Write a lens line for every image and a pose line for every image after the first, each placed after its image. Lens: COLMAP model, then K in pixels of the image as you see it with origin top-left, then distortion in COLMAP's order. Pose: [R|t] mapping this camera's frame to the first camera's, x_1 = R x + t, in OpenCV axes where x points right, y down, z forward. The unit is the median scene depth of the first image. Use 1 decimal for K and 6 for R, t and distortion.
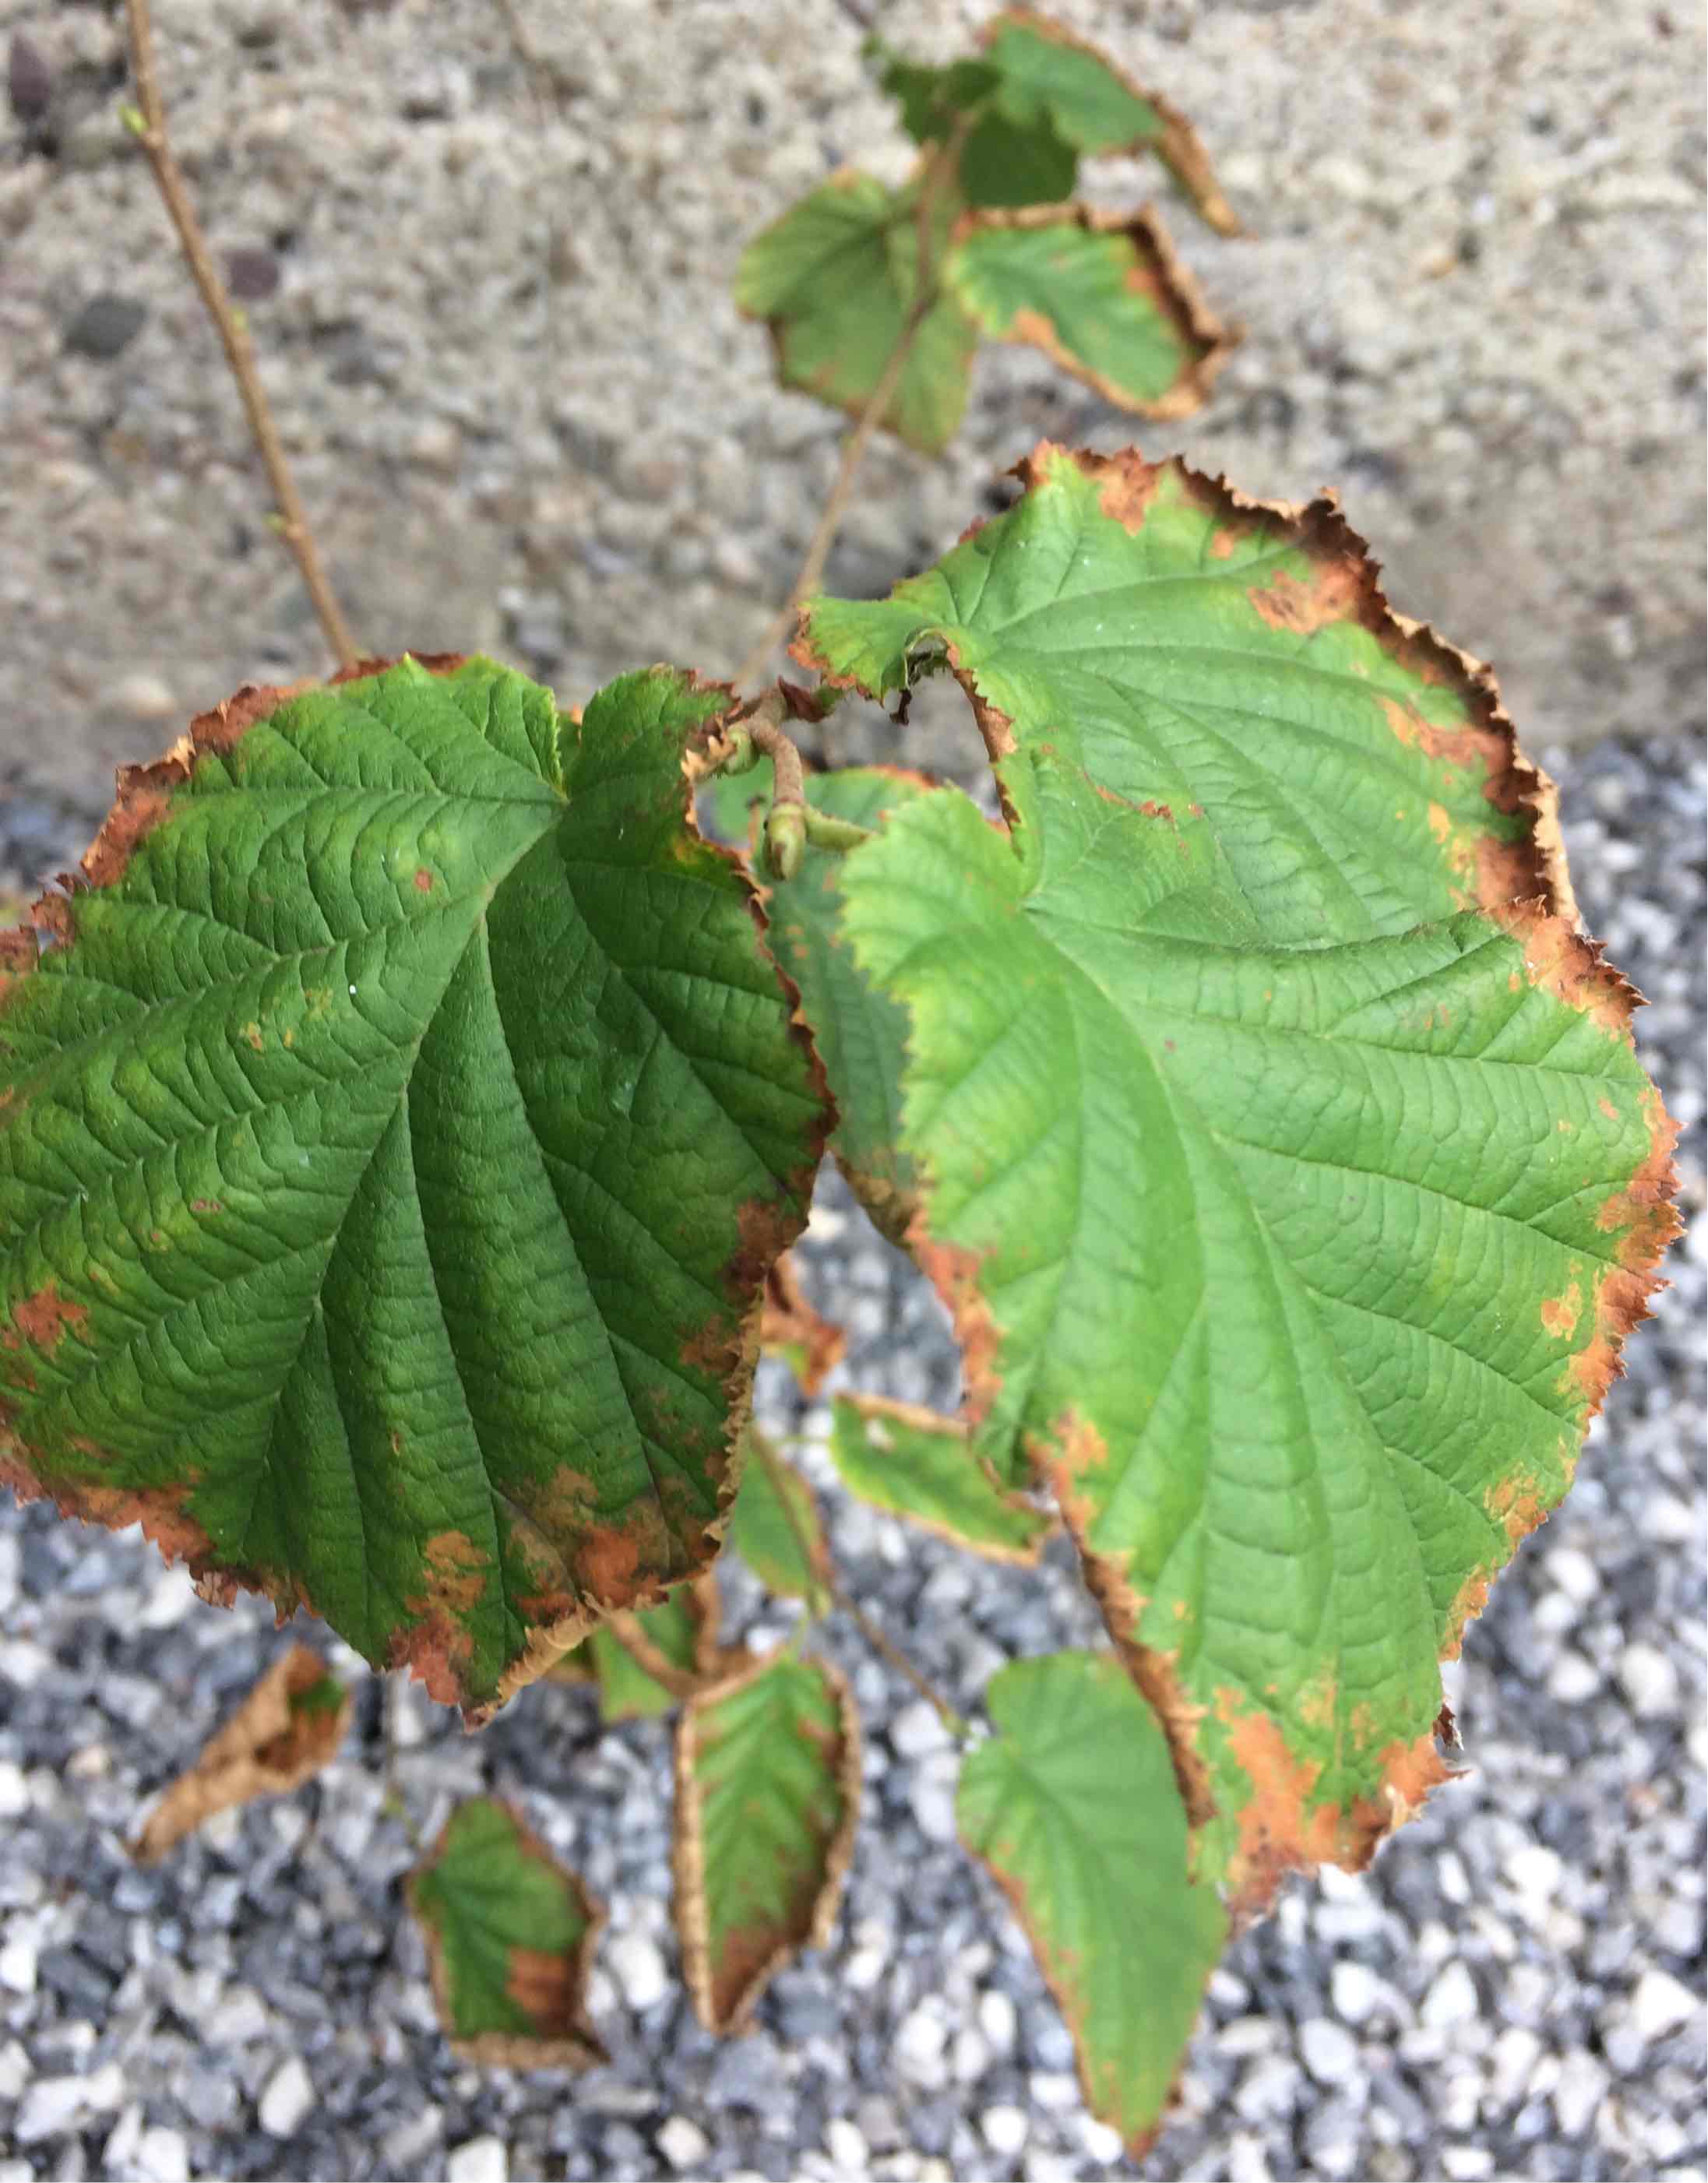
lens RADIAL K [[2406.3, 0, 853.2], [0, 2406.3, 1091.6], [0, 0, 1]] dist [0.015284, 0.000000]
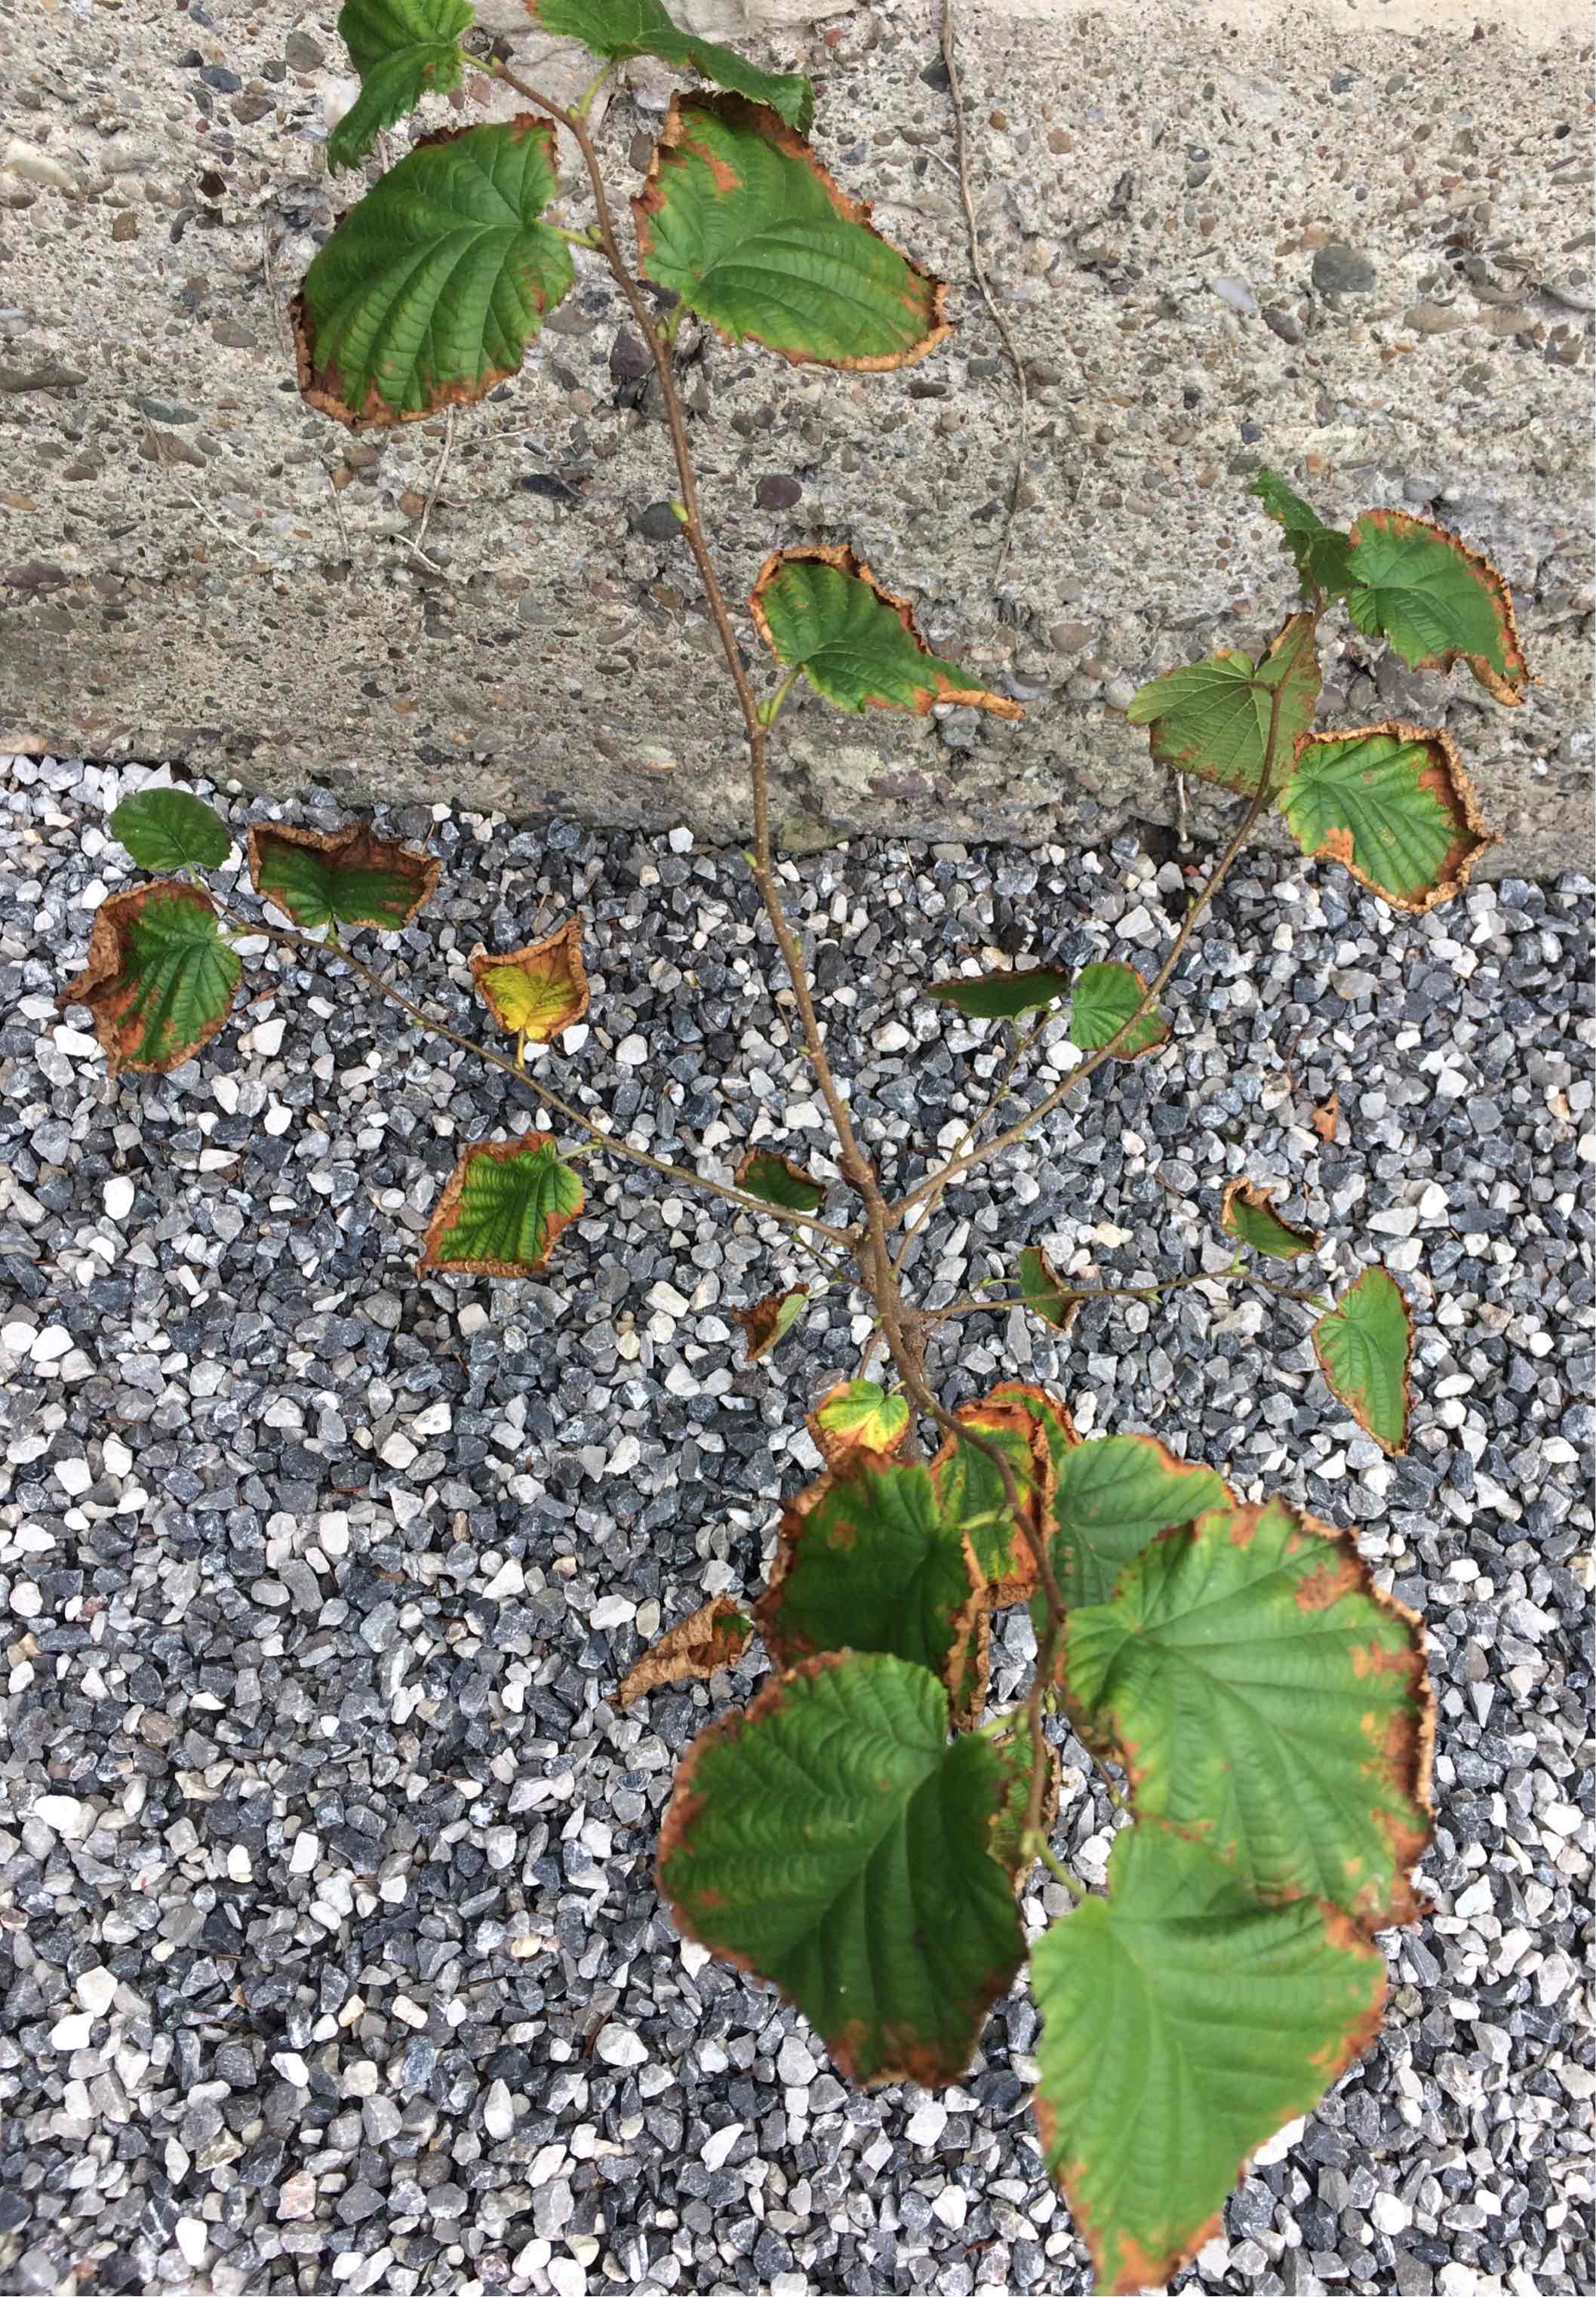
lens RADIAL K [[2341.3, 0, 798.8], [0, 2341.3, 1147.4], [0, 0, 1]] dist [0.114861, 0.000000]
pose [[0.978143, 0.149965, -0.144036, -0.004990], [-0.110959, 0.962286, 0.248383, -0.348387], [0.175852, -0.226972, 0.957893, -0.309101]]
